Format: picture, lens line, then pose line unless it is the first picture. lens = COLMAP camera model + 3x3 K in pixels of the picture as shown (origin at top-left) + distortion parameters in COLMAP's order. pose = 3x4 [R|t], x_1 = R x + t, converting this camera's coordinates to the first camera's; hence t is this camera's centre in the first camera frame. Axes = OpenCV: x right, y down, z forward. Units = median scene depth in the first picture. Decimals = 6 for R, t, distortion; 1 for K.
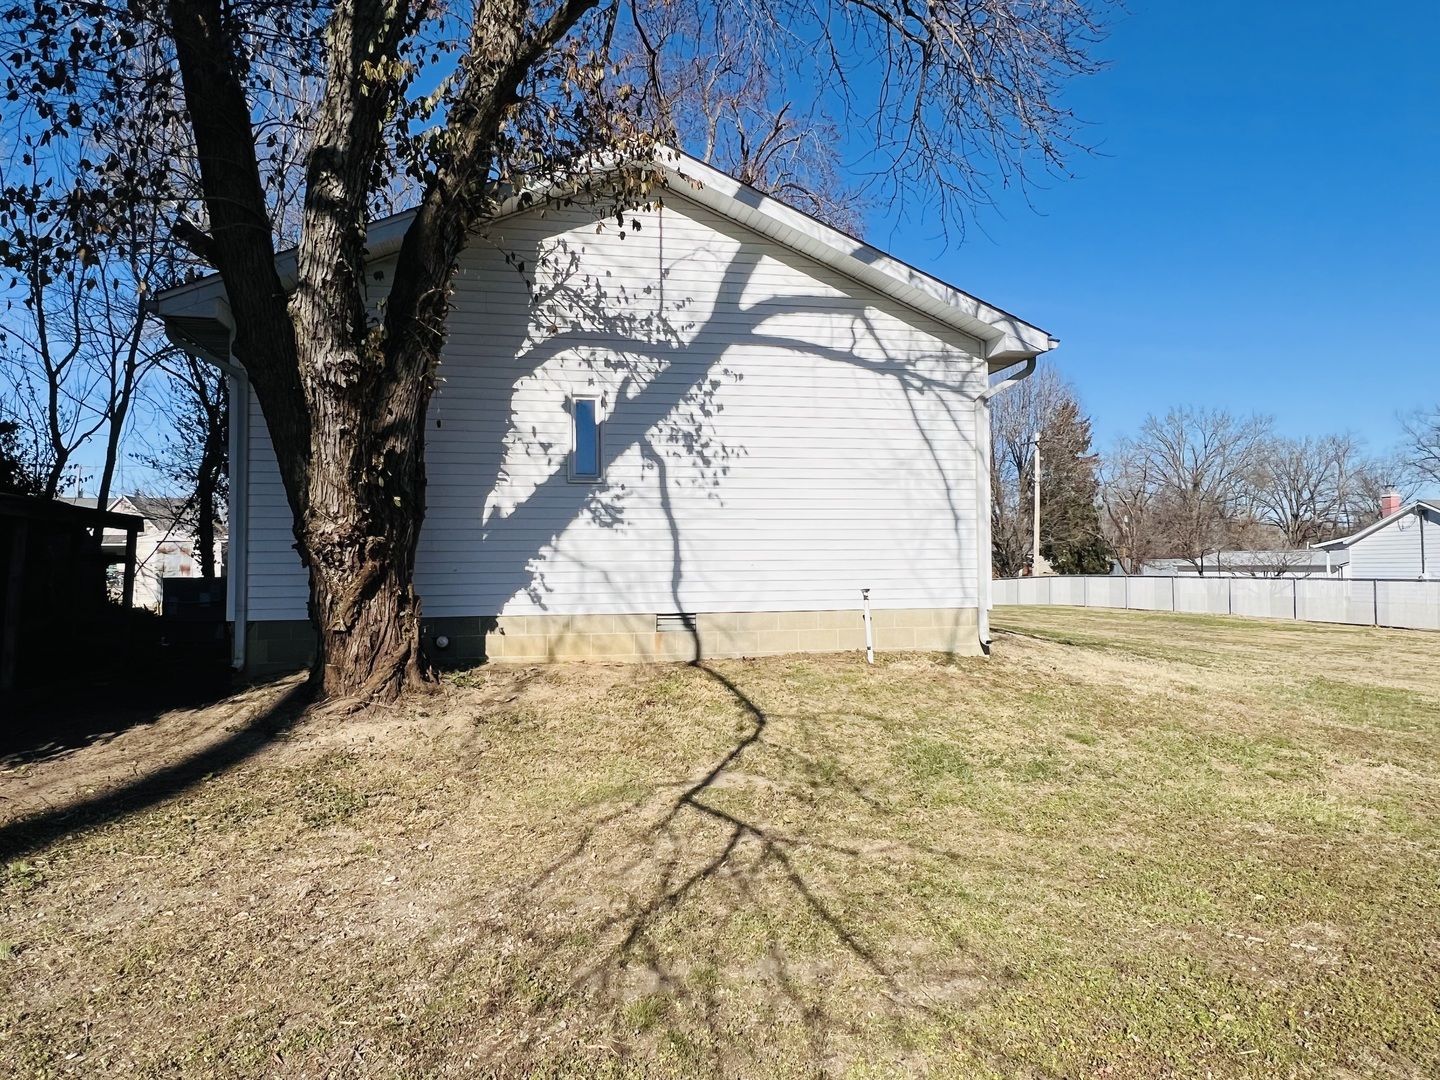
lens RADIAL K [[922.3, 0, 722.2], [0, 922.3, 550.7], [0, 0, 1]] dist [0.006204, 0.000170]
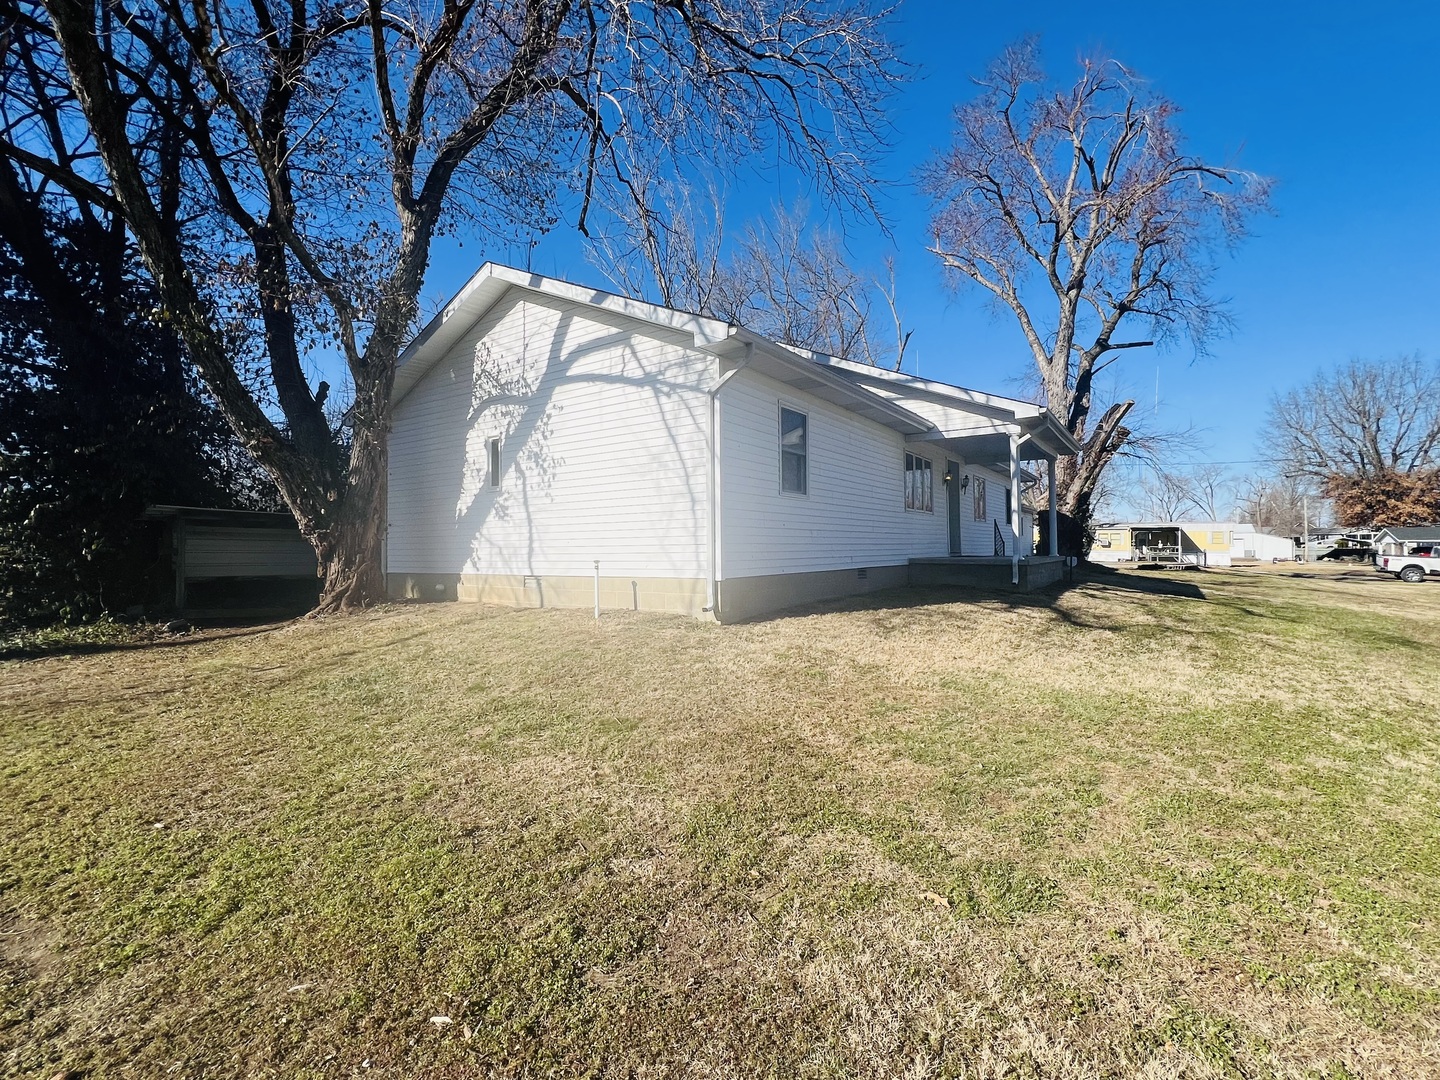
lens RADIAL K [[639.5, 0, 713.5], [0, 639.5, 544.9], [0, 0, 1]] dist [0.004340, 0.000141]
pose [[0.708264, -0.005098, -0.705929, 0.873400], [0.016966, 0.999808, 0.009801, 0.013354], [0.705744, -0.018919, 0.708215, 0.472796]]
